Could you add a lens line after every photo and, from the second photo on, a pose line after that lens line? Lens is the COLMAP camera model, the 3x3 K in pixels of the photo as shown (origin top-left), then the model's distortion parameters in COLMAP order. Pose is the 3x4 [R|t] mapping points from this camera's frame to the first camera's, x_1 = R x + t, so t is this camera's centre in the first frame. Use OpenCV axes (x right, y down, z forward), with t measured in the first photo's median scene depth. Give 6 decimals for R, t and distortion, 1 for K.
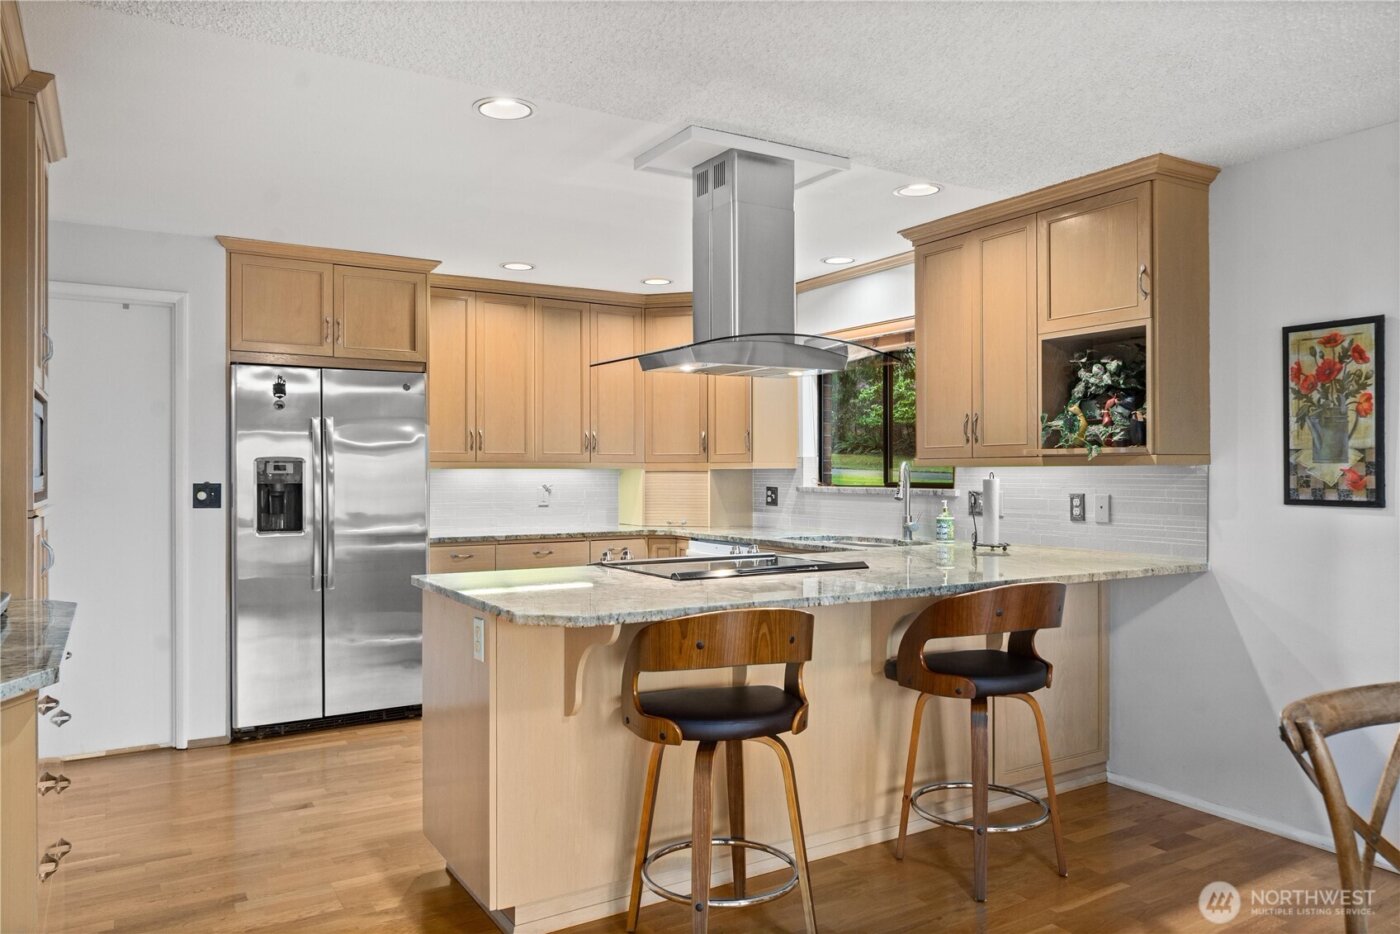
lens RADIAL K [[948.7, 0, 699.3], [0, 948.7, 465.7], [0, 0, 1]] dist [-0.005780, 0.000564]
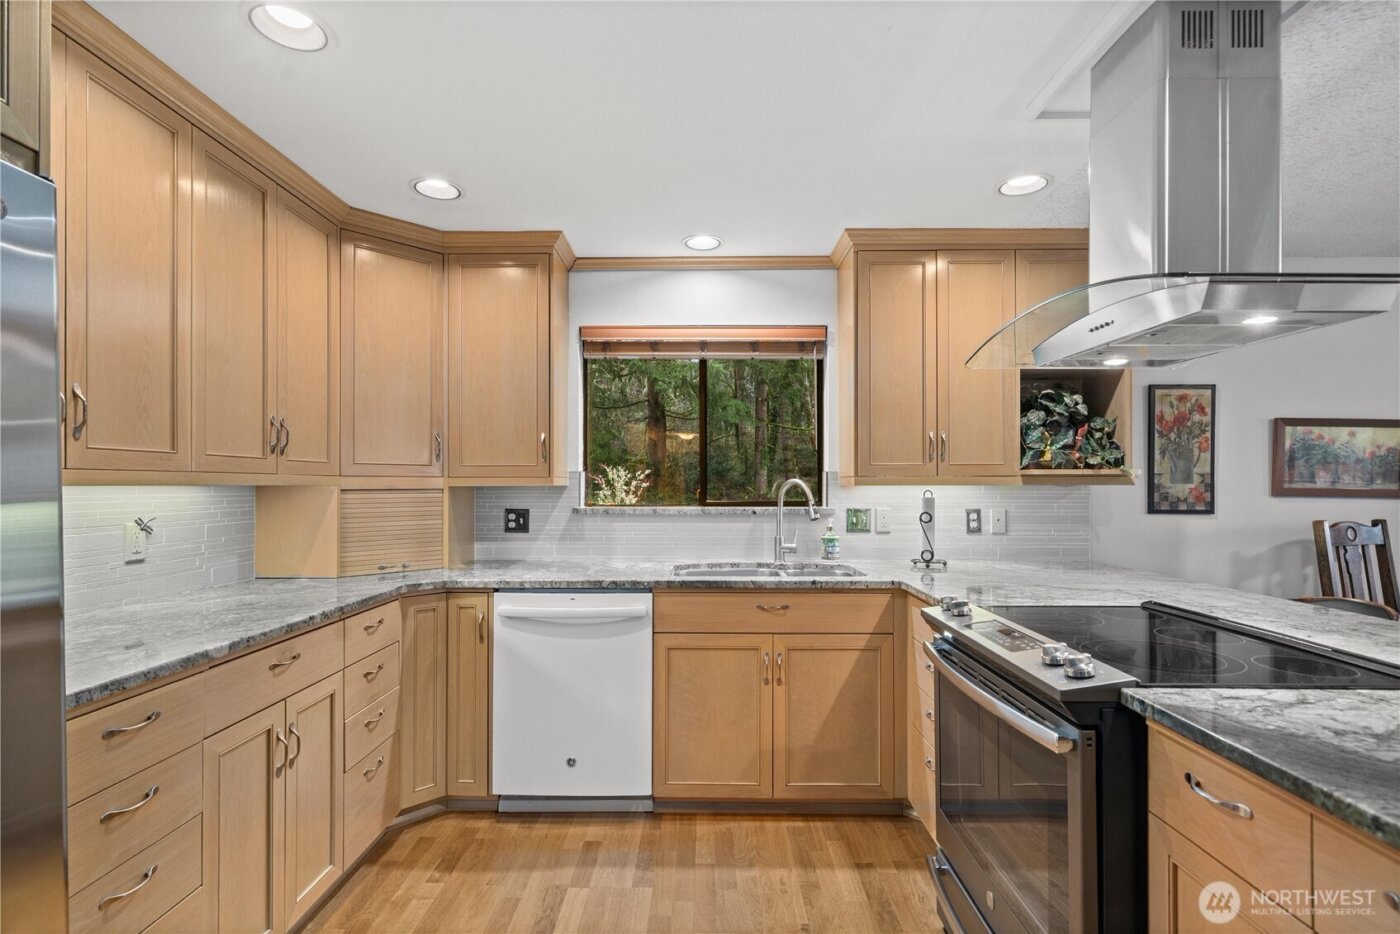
lens RADIAL K [[646.8, 0, 697.6], [0, 646.8, 481.4], [0, 0, 1]] dist [0.000705, 0.000137]
pose [[0.538266, 0.005544, 0.842757, -0.547014], [-0.005816, 0.999979, -0.002864, 0.000606], [-0.842755, -0.003360, 0.538287, 1.085395]]
